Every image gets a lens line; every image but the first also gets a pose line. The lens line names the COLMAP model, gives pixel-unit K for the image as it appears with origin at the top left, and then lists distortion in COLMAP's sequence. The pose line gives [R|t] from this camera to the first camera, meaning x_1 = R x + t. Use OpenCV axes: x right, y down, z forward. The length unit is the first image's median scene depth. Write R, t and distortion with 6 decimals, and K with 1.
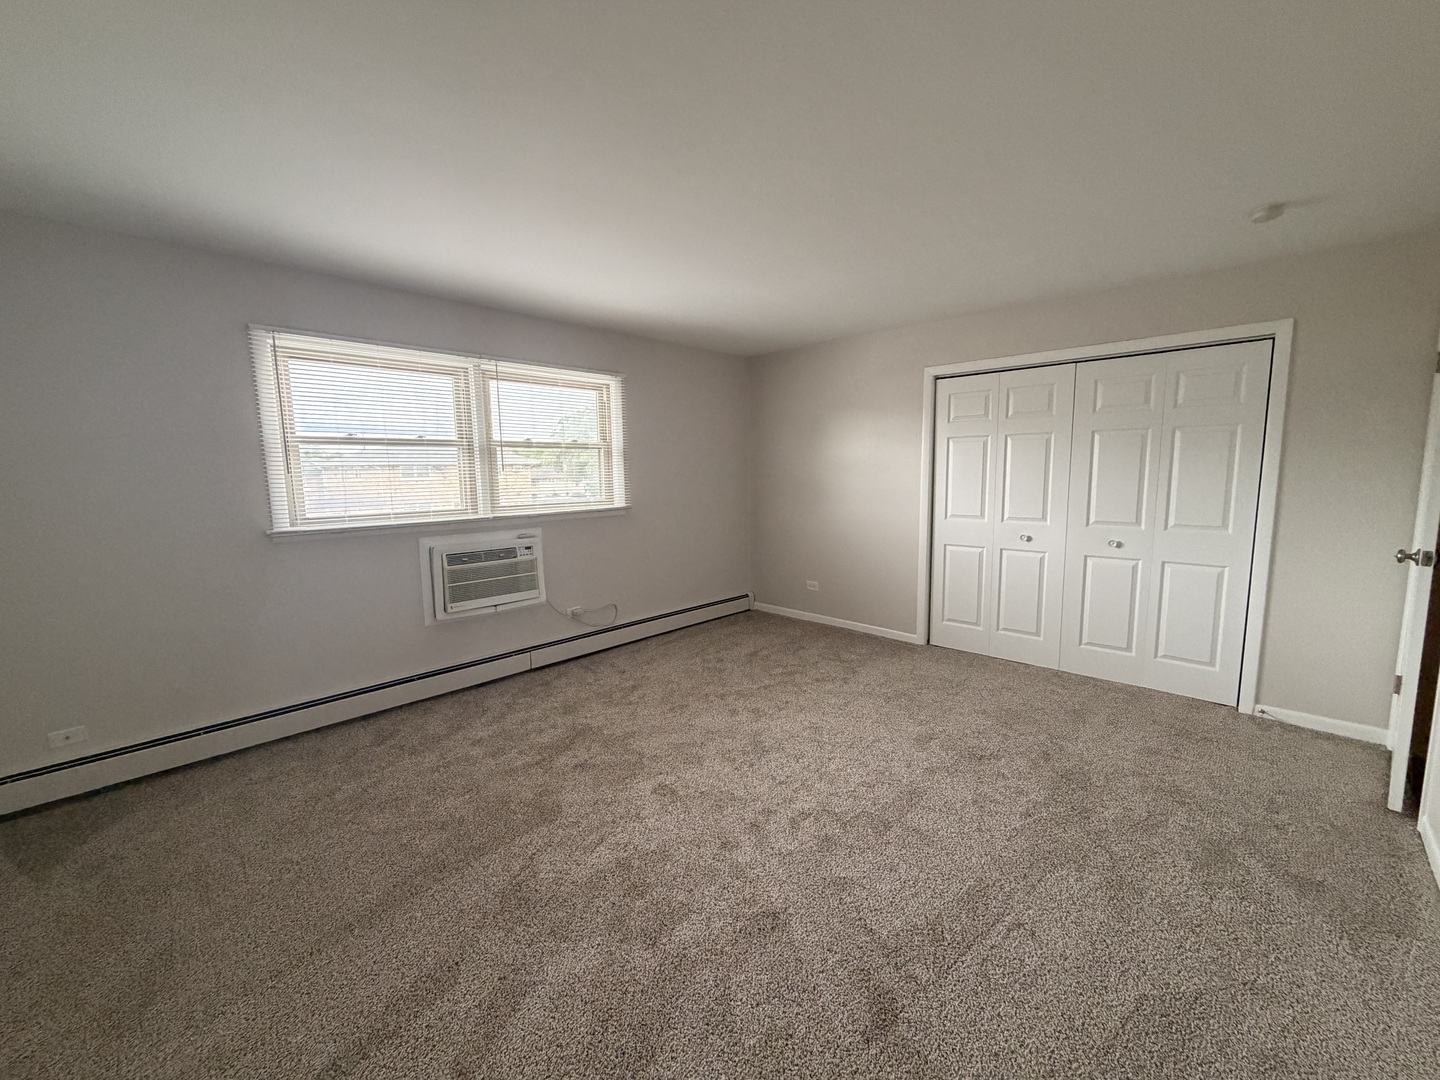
lens RADIAL K [[572.7, 0, 720.0], [0, 572.7, 540.0], [0, 0, 1]] dist [-0.000720, 0.000007]
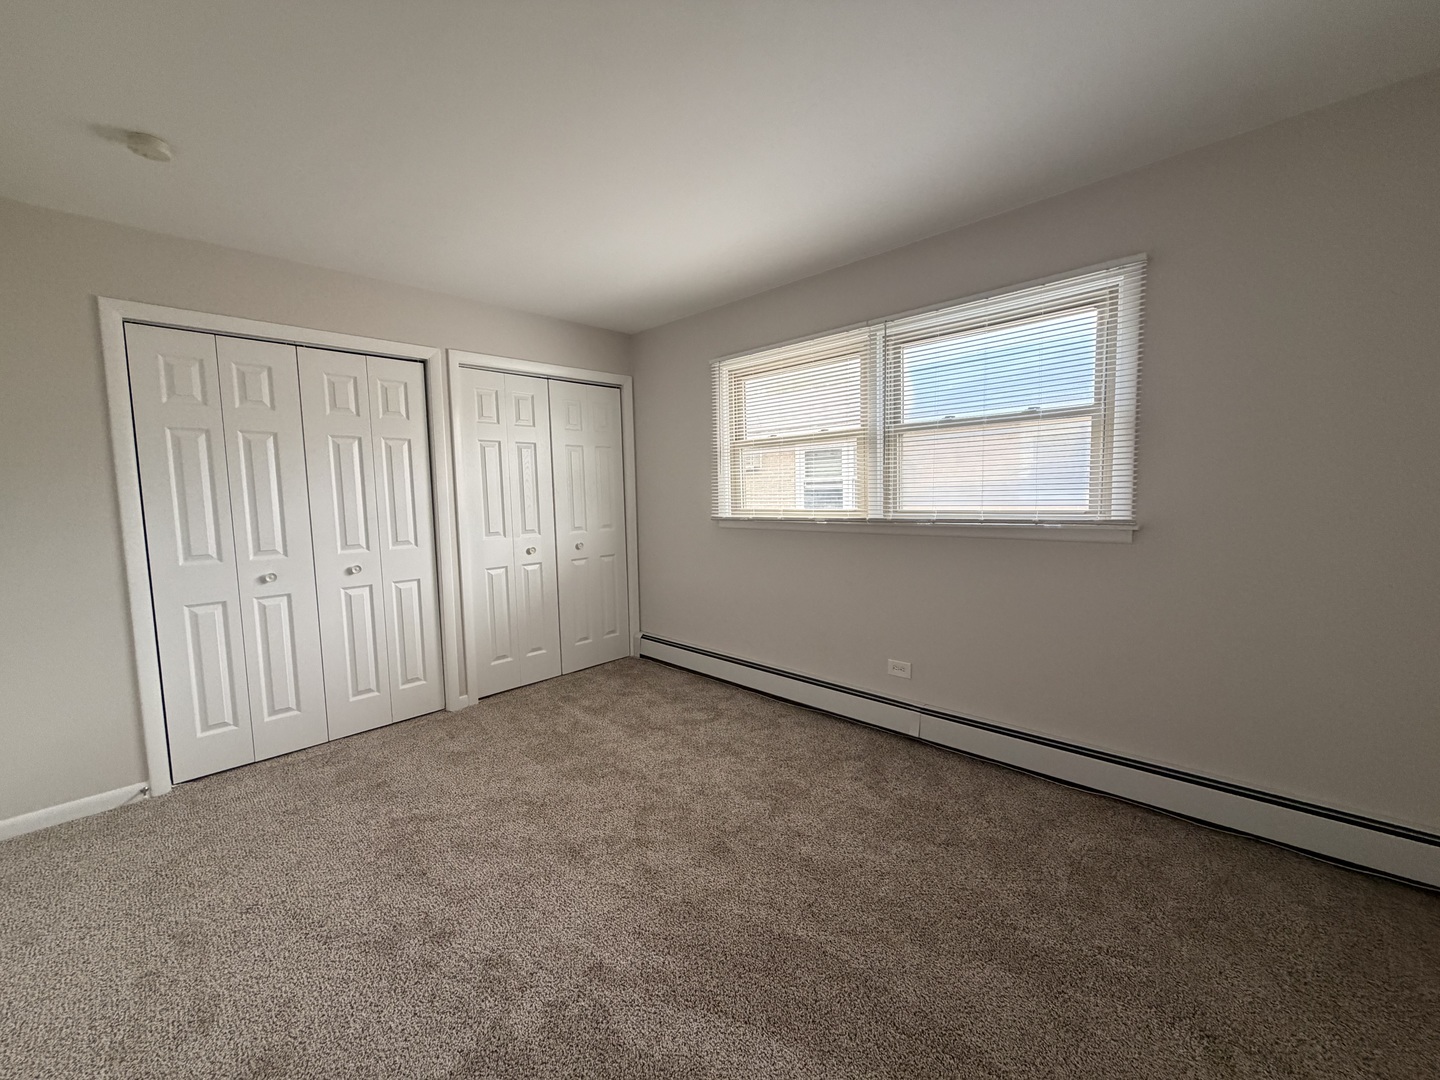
lens RADIAL K [[572.7, 0, 720.0], [0, 572.7, 540.0], [0, 0, 1]] dist [-0.000720, 0.000007]
pose [[0.009473, 0.101199, -0.994821, 0.415322], [-0.096106, 0.990352, 0.099829, -0.075554], [0.995326, 0.094663, 0.019107, 0.794814]]
